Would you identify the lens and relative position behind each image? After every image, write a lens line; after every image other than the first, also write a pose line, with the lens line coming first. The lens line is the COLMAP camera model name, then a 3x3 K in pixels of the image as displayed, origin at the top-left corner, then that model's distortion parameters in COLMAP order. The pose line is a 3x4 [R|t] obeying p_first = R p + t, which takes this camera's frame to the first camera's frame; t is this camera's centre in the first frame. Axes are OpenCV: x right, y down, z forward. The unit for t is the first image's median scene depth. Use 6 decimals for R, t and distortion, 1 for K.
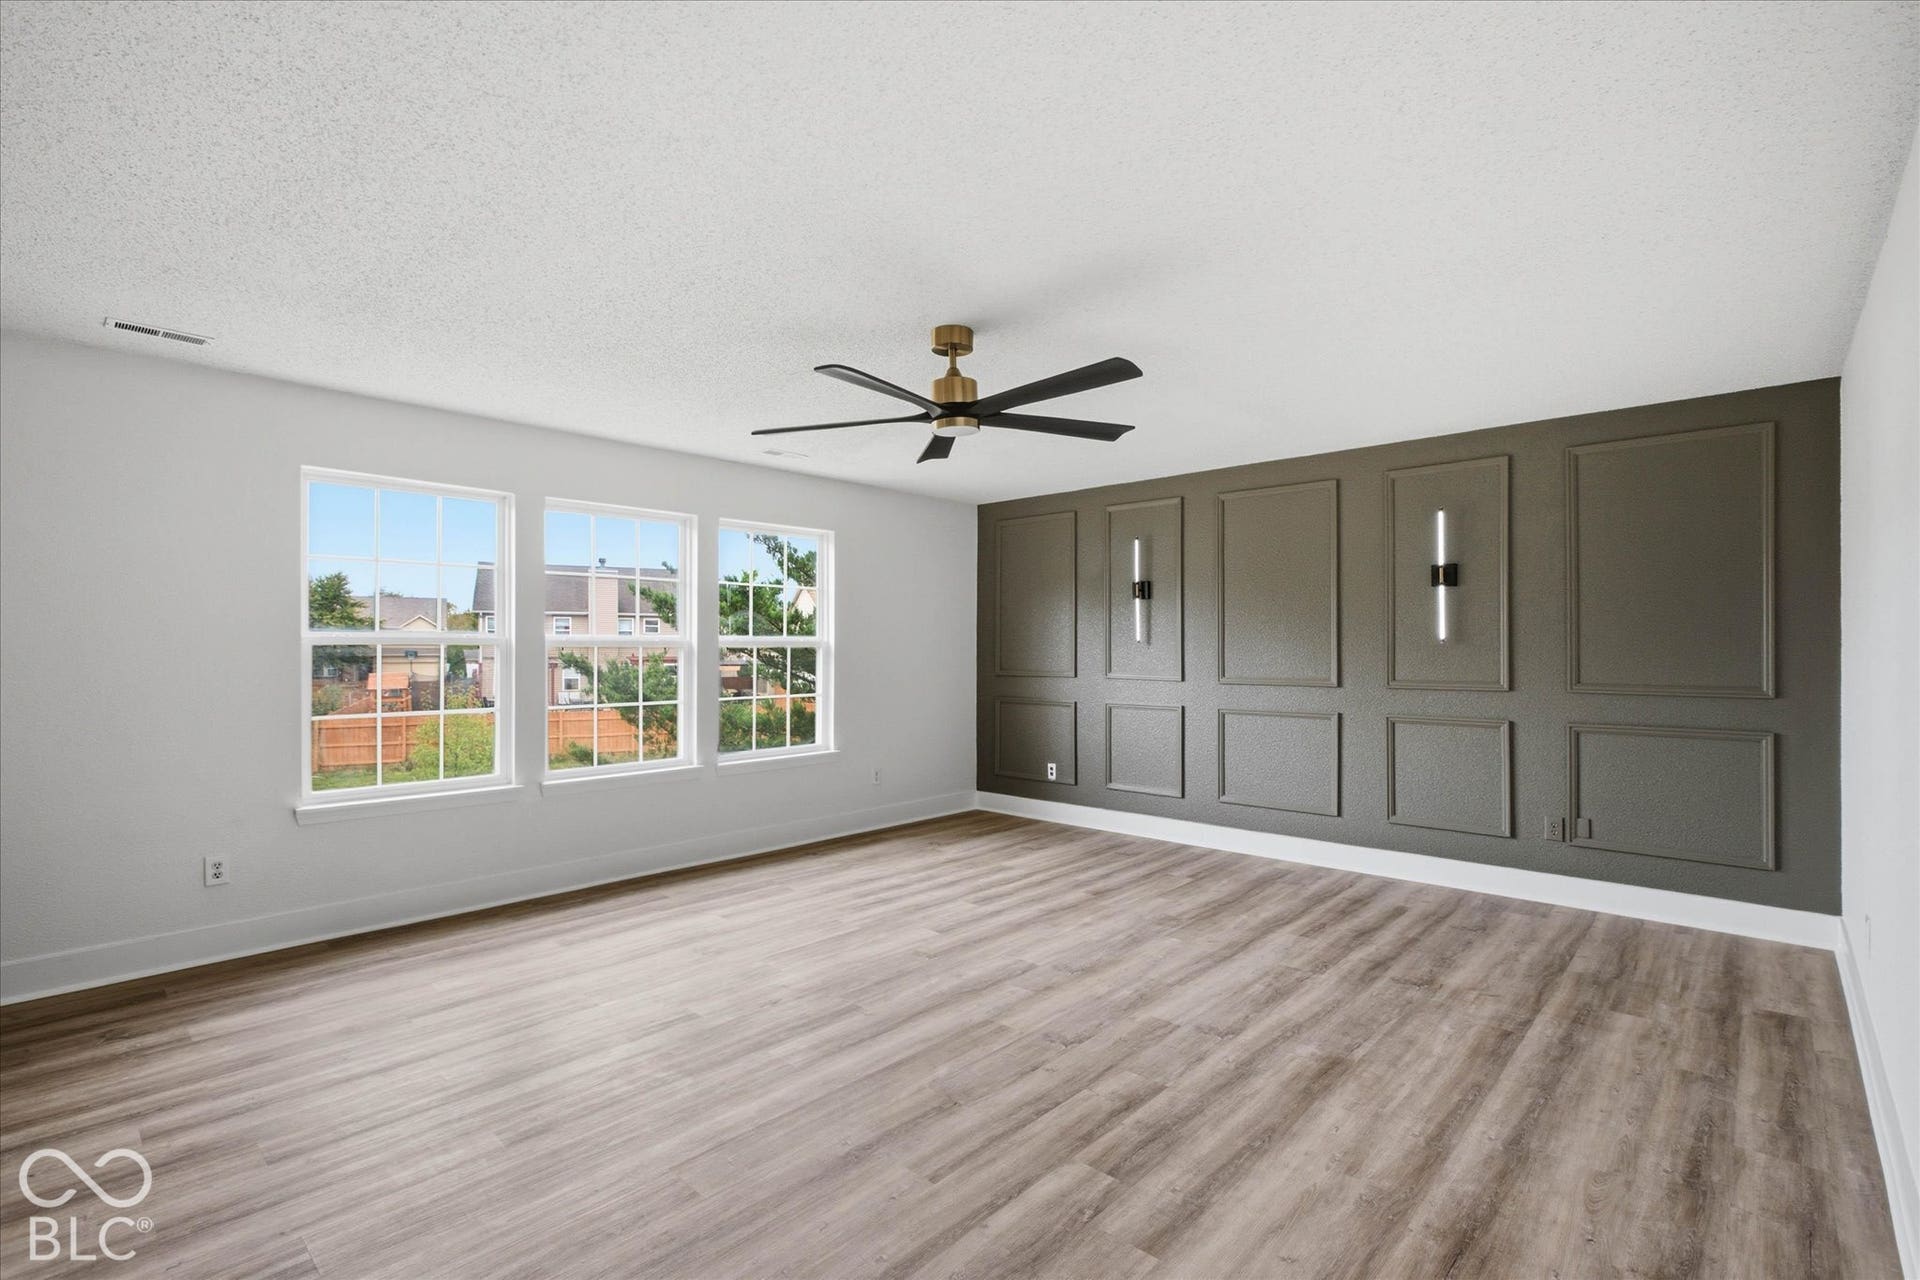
lens RADIAL K [[869.1, 0, 957.8], [0, 869.1, 642.6], [0, 0, 1]] dist [-0.011162, 0.000917]
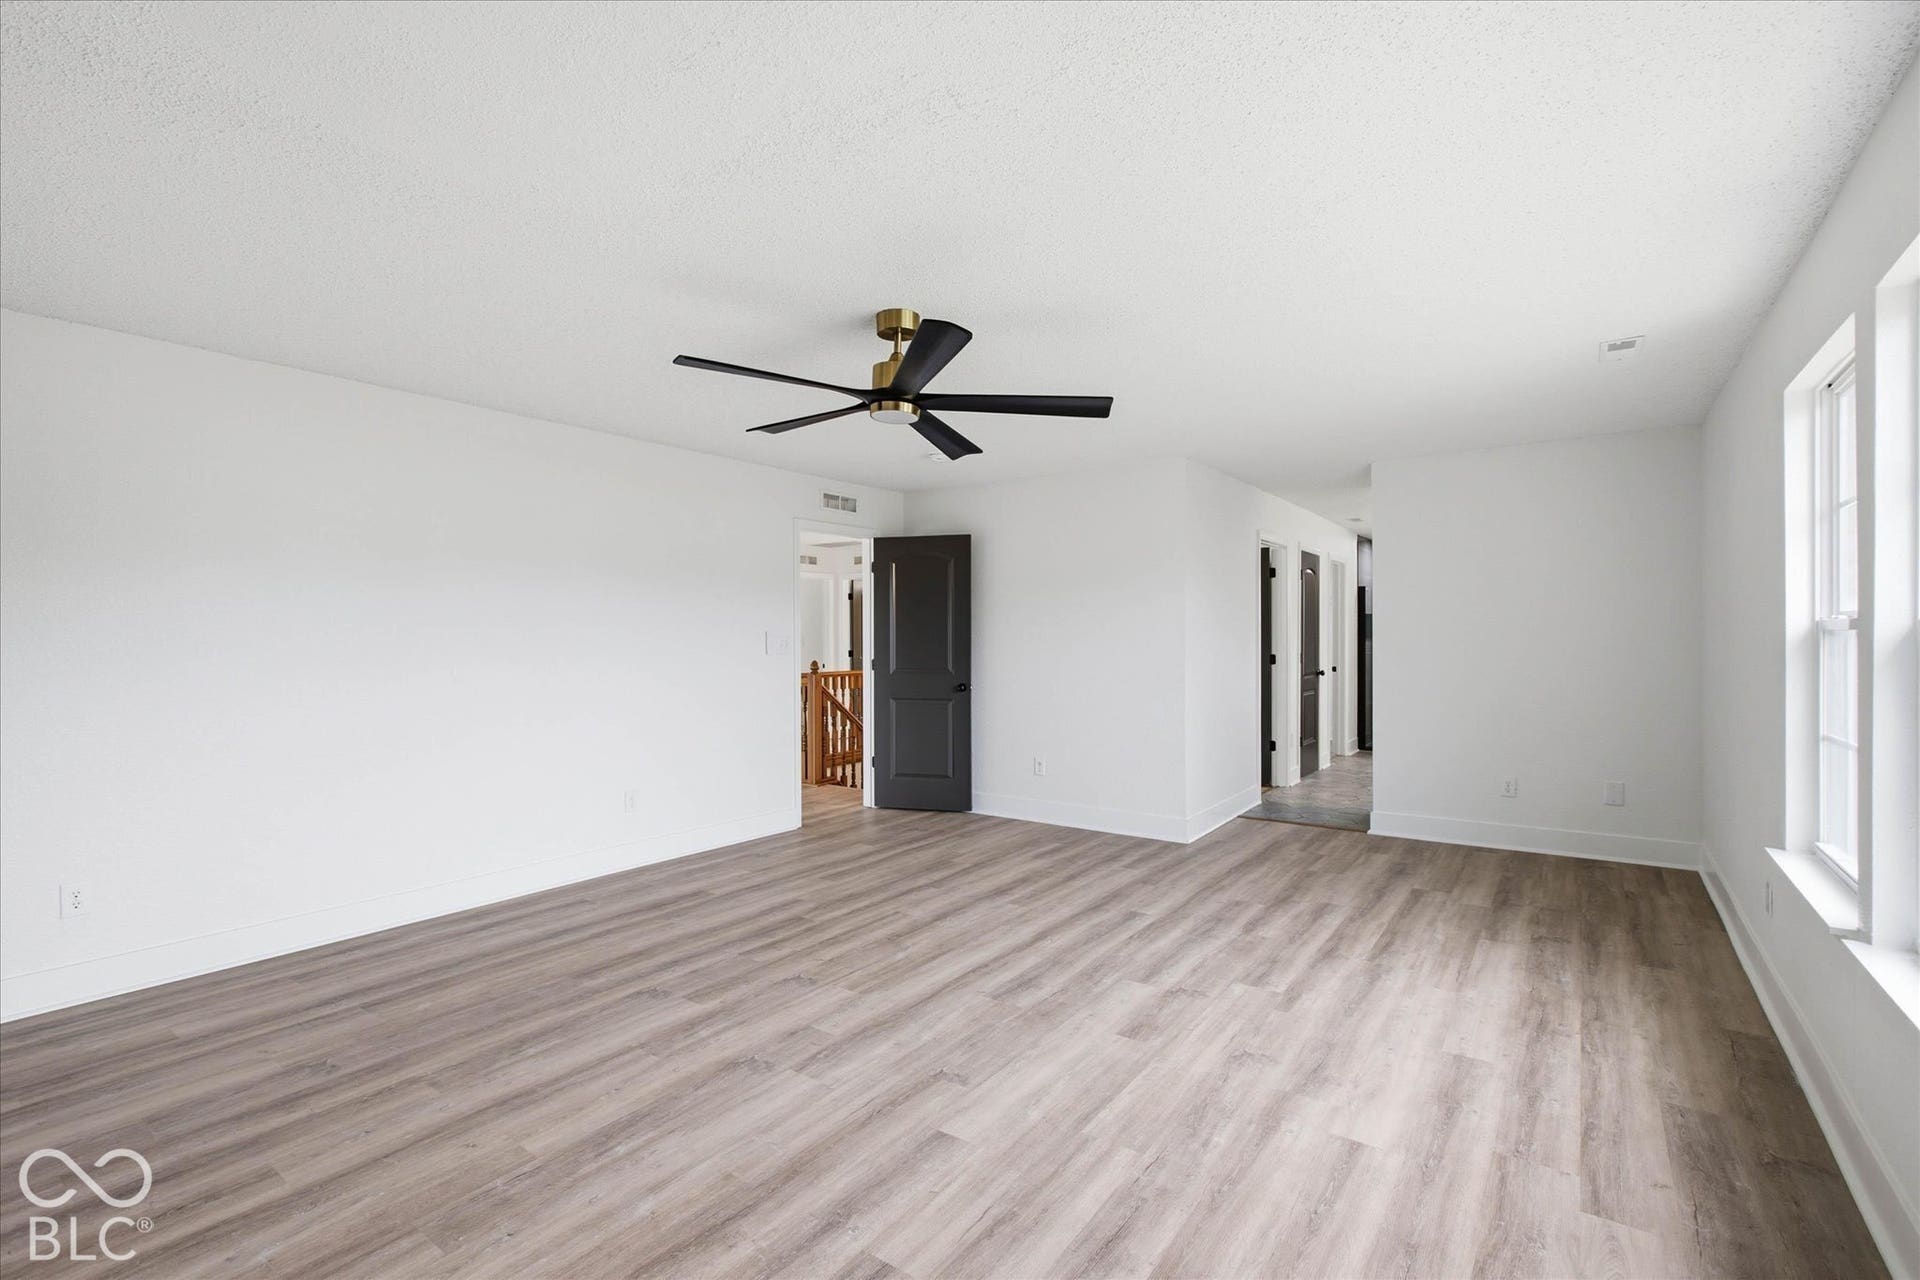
lens RADIAL K [[869.1, 0, 961.6], [0, 869.1, 639.7], [0, 0, 1]] dist [-0.011162, 0.000917]
pose [[-0.992320, 0.002601, -0.123673, 0.048371], [0.003013, 0.999991, -0.003142, 0.010354], [0.123664, -0.003491, -0.992318, 2.108907]]
